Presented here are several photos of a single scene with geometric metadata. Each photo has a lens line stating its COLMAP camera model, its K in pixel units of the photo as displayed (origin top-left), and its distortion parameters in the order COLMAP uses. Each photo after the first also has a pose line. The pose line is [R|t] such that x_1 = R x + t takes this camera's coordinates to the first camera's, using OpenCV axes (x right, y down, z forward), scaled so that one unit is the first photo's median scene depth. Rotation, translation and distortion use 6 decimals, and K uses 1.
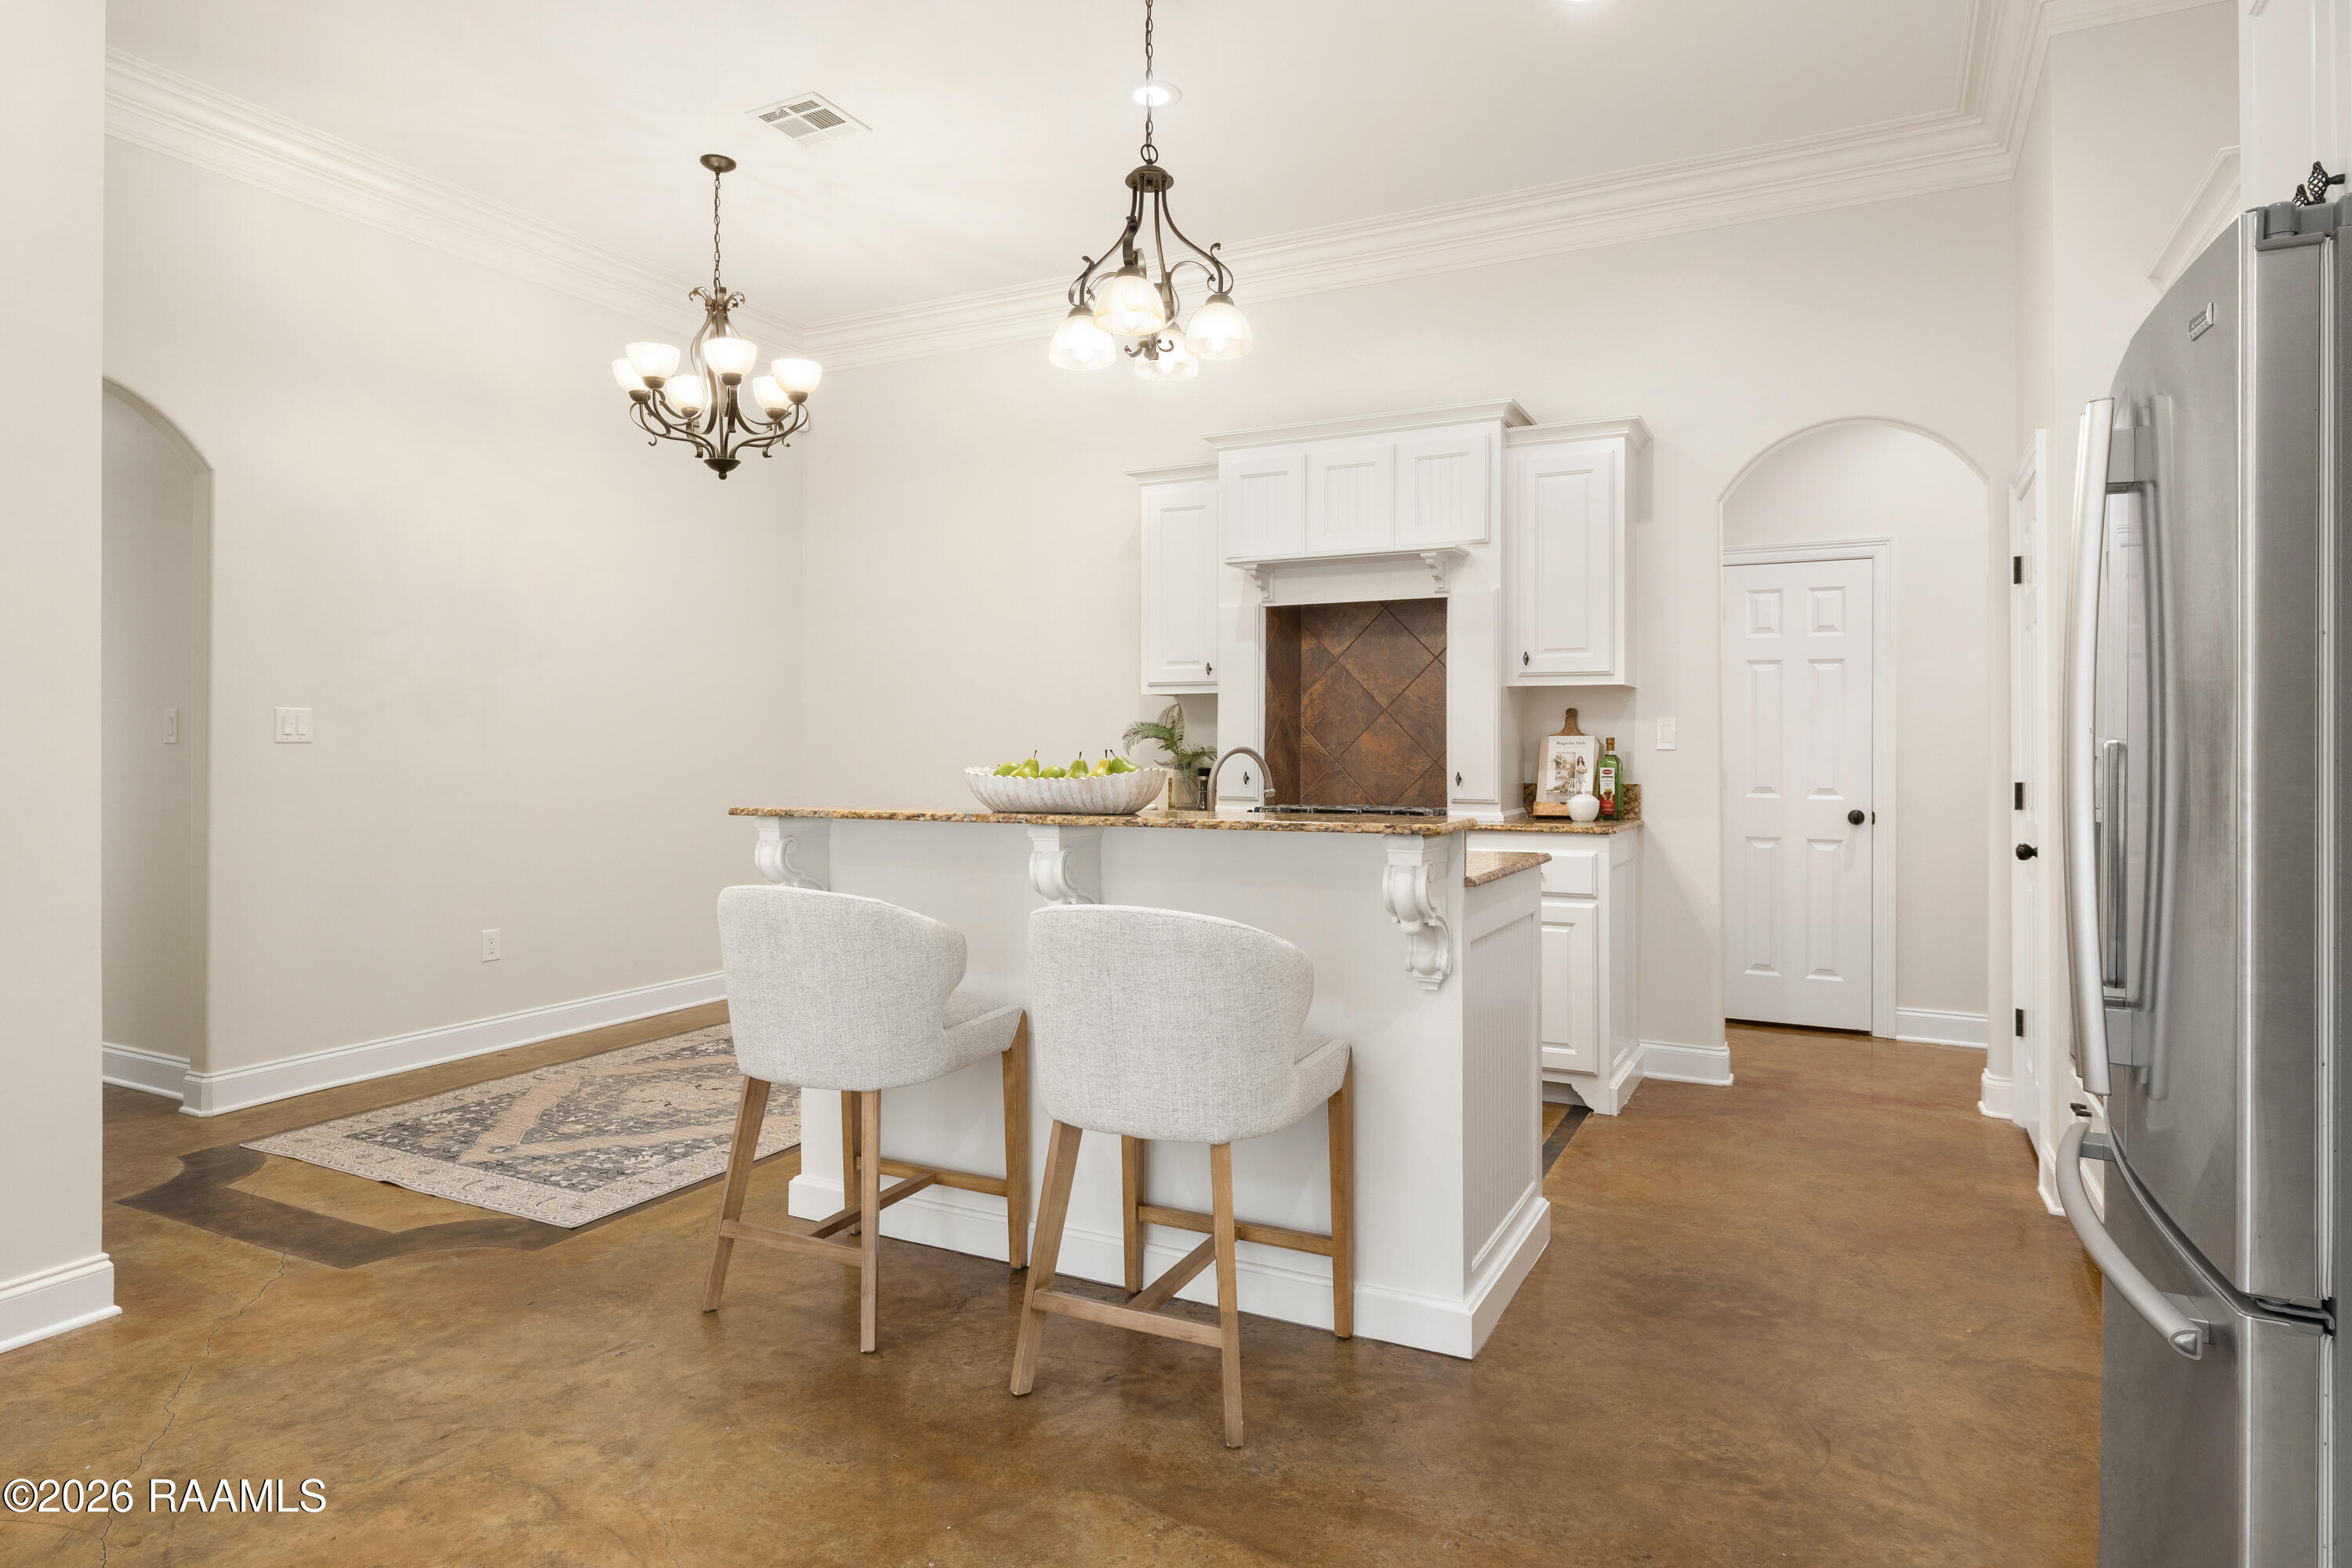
lens RADIAL K [[1328.5, 0, 1174.7], [0, 1328.5, 744.9], [0, 0, 1]] dist [-0.000226, -0.000100]
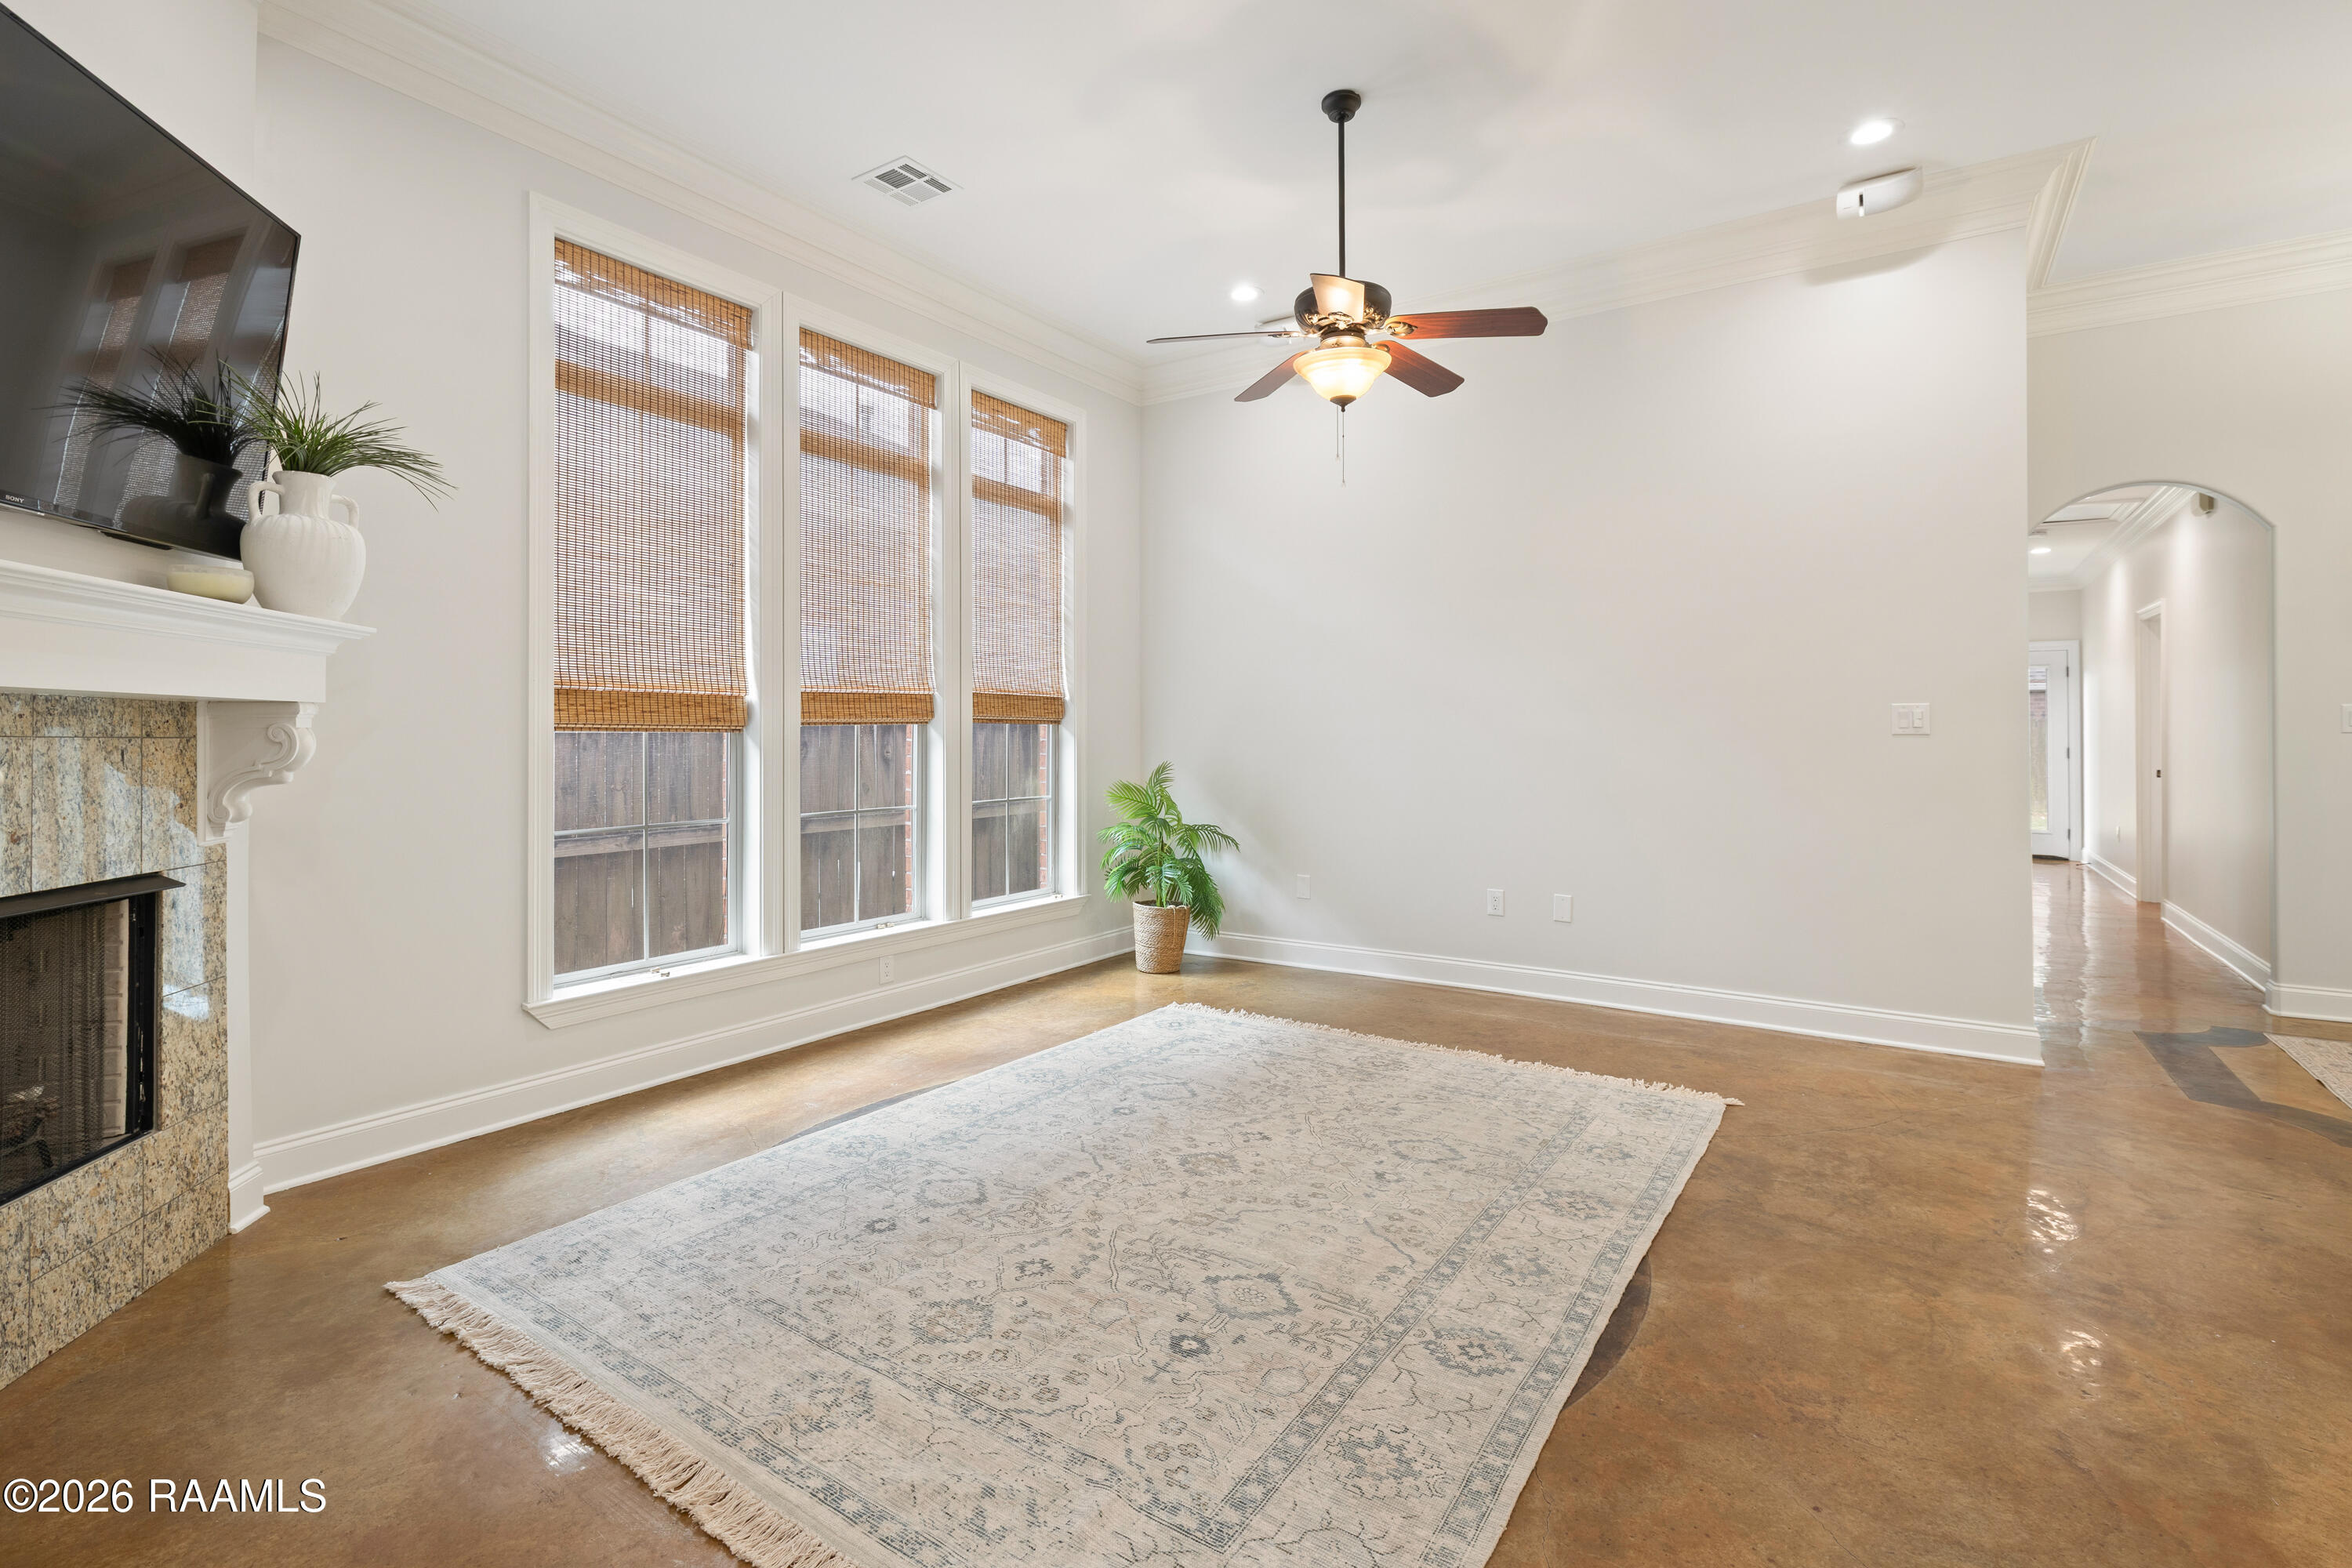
lens RADIAL K [[1083.7, 0, 1174.5], [0, 1083.7, 731.2], [0, 0, 1]] dist [0.000027, 0.000003]
pose [[-0.113920, -0.004911, -0.993478, 0.820035], [-0.001082, 0.999988, -0.004819, 0.002212], [0.993489, 0.000526, -0.113924, 0.047479]]
